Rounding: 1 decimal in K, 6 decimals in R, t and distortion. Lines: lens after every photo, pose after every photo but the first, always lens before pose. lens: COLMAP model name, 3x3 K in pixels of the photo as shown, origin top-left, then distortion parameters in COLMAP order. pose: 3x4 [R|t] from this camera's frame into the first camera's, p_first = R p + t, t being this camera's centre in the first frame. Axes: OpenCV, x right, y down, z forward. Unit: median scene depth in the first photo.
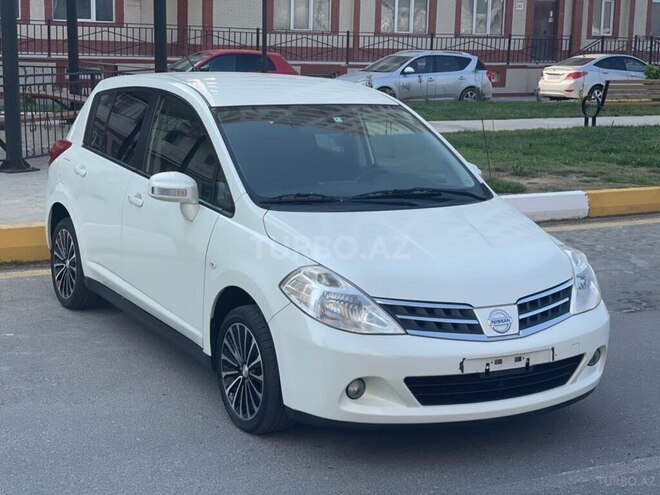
lens RADIAL K [[1214.2, 0, 333.8], [0, 1214.2, 247.0], [0, 0, 1]] dist [0.177567, 0.000000]
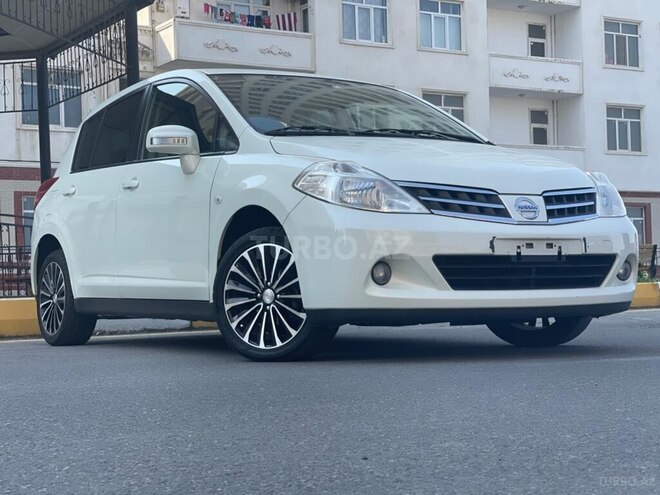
lens RADIAL K [[1214.2, 0, 333.4], [0, 1214.2, 246.8], [0, 0, 1]] dist [0.177567, 0.000000]
pose [[0.998298, -0.049418, 0.030955, -0.044342], [0.054863, 0.975847, -0.211456, 0.278480], [-0.019758, 0.212794, 0.976897, 0.080012]]
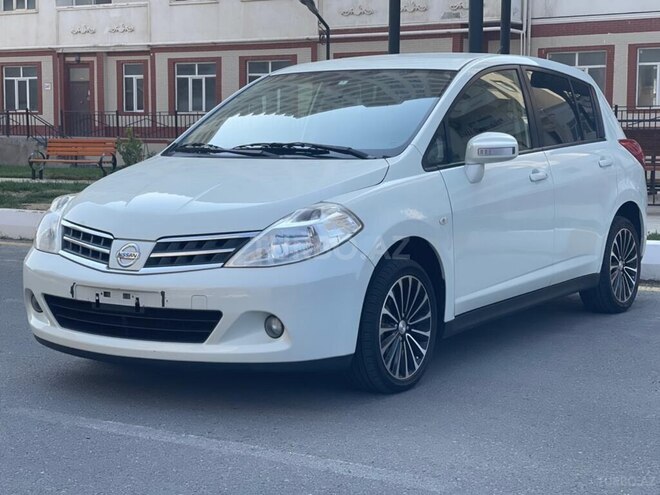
lens RADIAL K [[1214.2, 0, 330.7], [0, 1214.2, 246.0], [0, 0, 1]] dist [0.177567, 0.000000]
pose [[0.470493, 0.057875, -0.880504, 1.024444], [-0.146299, 0.989153, -0.013158, 0.042890], [0.870192, 0.135007, 0.473856, 0.677434]]
